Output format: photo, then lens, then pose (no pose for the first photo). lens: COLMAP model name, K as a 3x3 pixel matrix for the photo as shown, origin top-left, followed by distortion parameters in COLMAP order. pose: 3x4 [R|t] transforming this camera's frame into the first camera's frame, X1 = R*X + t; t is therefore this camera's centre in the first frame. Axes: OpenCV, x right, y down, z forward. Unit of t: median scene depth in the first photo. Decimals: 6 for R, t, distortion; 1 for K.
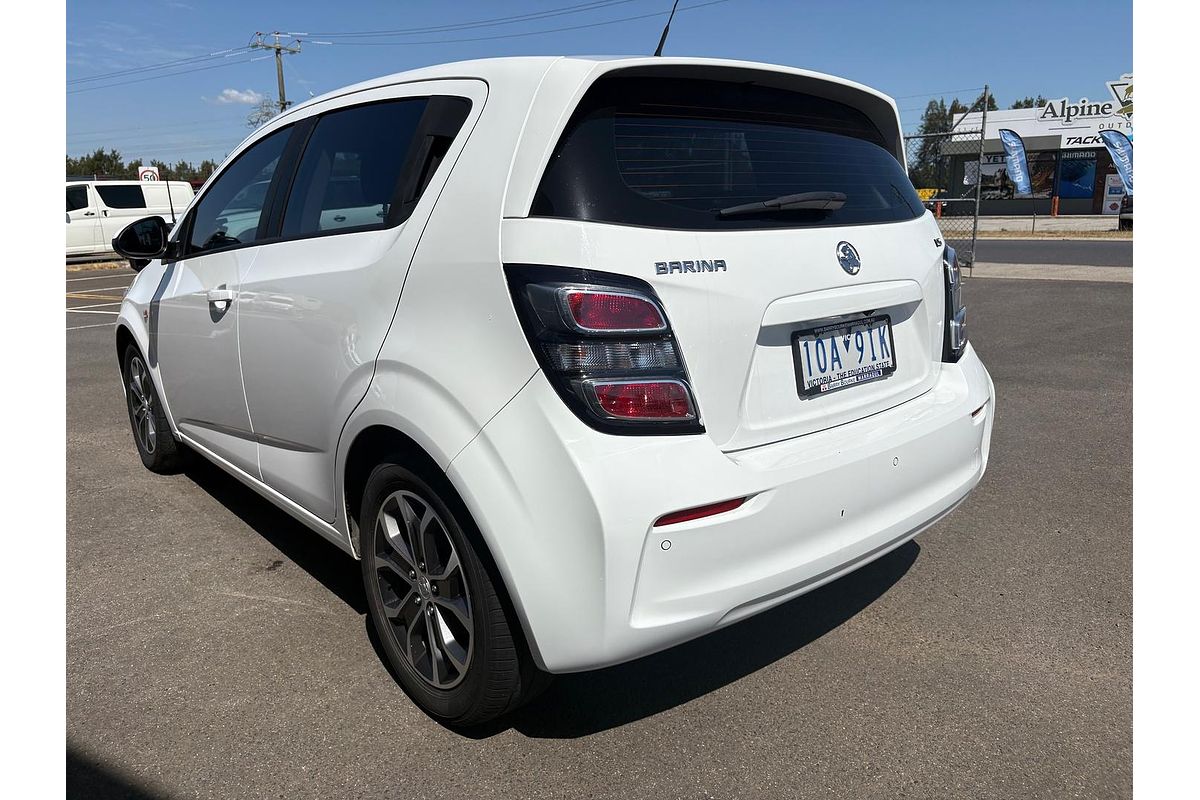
lens RADIAL K [[797.3, 0, 616.7], [0, 797.3, 399.3], [0, 0, 1]] dist [0.030366, -0.043147]
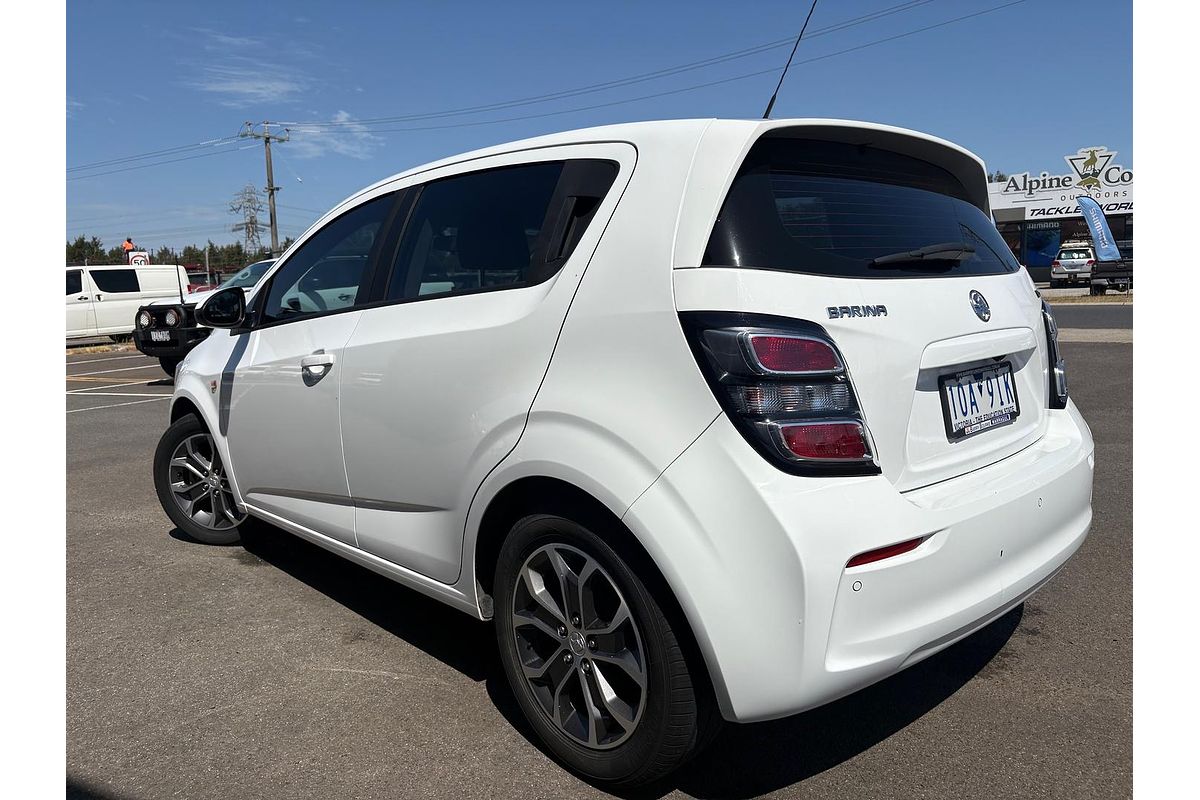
lens RADIAL K [[805.5, 0, 600.0], [0, 805.5, 400.0], [0, 0, 1]] dist [0.000442, 0.004114]
pose [[0.999519, -0.021985, 0.021867, -0.219934], [0.023957, 0.995243, -0.094437, 0.030727], [-0.019687, 0.094915, 0.995291, -0.011960]]
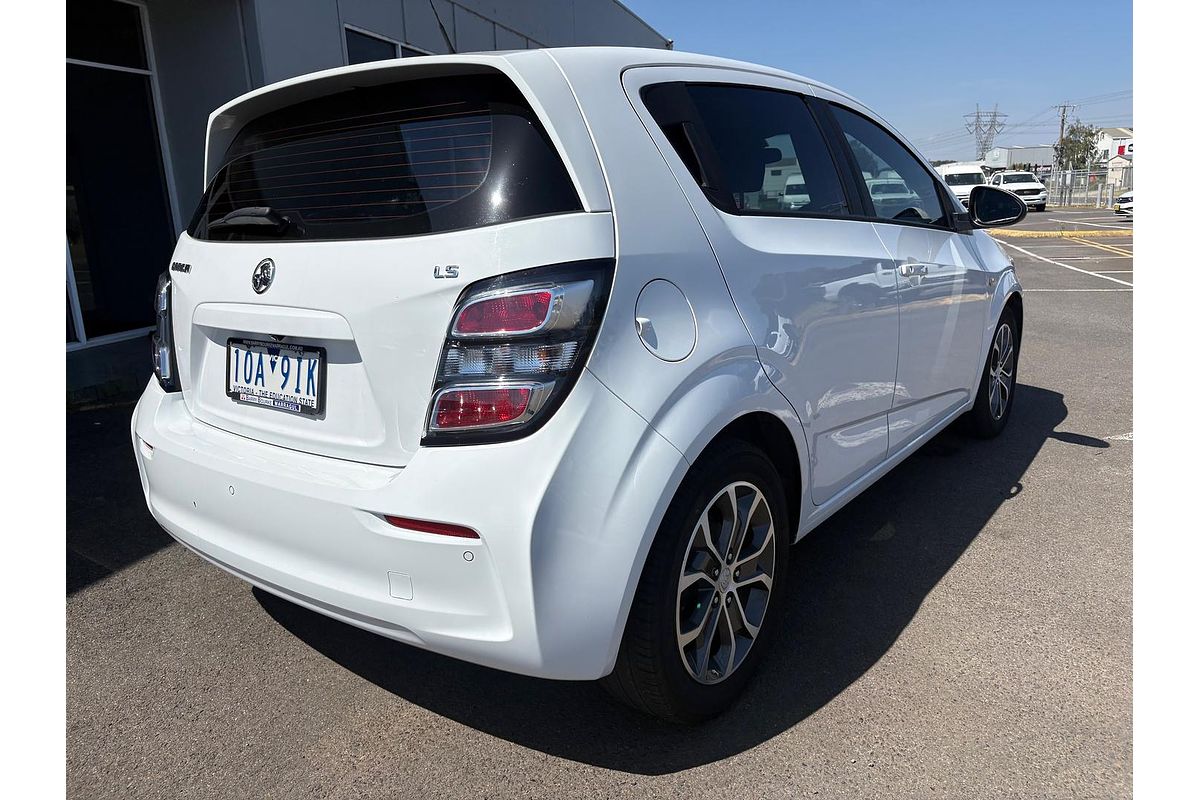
lens RADIAL K [[851.8, 0, 609.4], [0, 851.8, 411.1], [0, 0, 1]] dist [0.001871, -0.037403]
pose [[0.200362, 0.246762, -0.948137, 1.355258], [-0.192410, 0.958825, 0.208884, -0.307745], [0.960642, 0.140579, 0.239592, 1.150808]]
